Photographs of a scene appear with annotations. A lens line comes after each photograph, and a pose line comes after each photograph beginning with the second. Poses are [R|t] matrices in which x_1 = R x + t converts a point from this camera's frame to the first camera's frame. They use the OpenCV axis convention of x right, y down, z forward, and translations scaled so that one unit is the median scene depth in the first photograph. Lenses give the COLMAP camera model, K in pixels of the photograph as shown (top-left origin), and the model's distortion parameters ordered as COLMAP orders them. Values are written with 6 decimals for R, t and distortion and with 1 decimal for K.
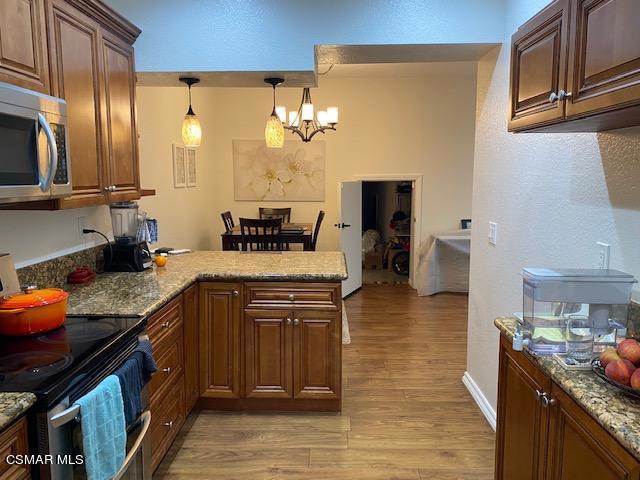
lens RADIAL K [[496.4, 0, 319.8], [0, 496.4, 238.1], [0, 0, 1]] dist [0.042796, -0.050724]
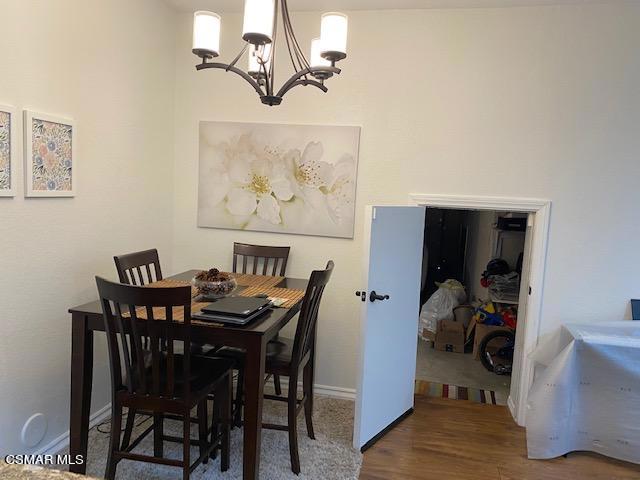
lens RADIAL K [[496.4, 0, 320.0], [0, 496.4, 239.6], [0, 0, 1]] dist [0.042796, -0.050724]
pose [[0.979831, 0.072722, -0.186128, 0.074312], [-0.079326, 0.996448, -0.028274, -0.056339], [0.183411, 0.042468, 0.982119, 0.467040]]
